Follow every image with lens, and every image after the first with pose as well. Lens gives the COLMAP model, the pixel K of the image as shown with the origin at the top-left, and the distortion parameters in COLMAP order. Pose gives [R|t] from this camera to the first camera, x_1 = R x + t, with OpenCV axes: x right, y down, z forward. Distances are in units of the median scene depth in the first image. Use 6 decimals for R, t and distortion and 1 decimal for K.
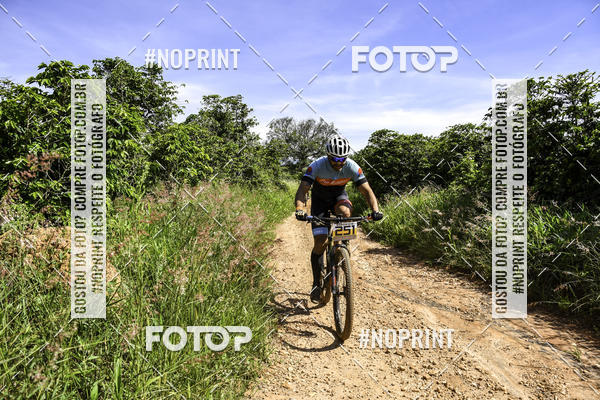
lens RADIAL K [[455.5, 0, 300.7], [0, 455.5, 207.2], [0, 0, 1]] dist [-0.129390, 0.125467]
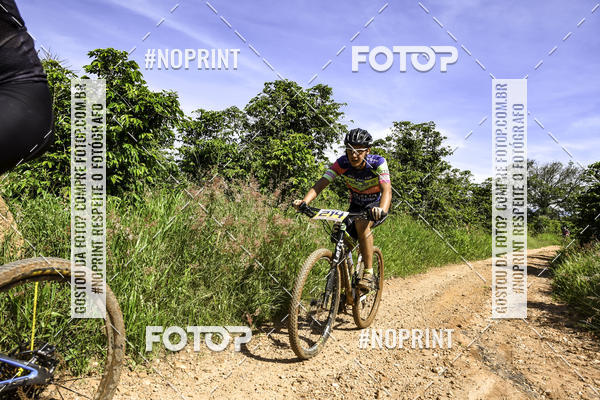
lens RADIAL K [[455.5, 0, 300.7], [0, 455.5, 207.2], [0, 0, 1]] dist [-0.129390, 0.125467]
pose [[0.860259, 0.068110, -0.505288, 0.120734], [-0.116319, 0.991119, -0.064438, 0.018216], [0.496412, 0.114208, 0.860541, 0.097669]]
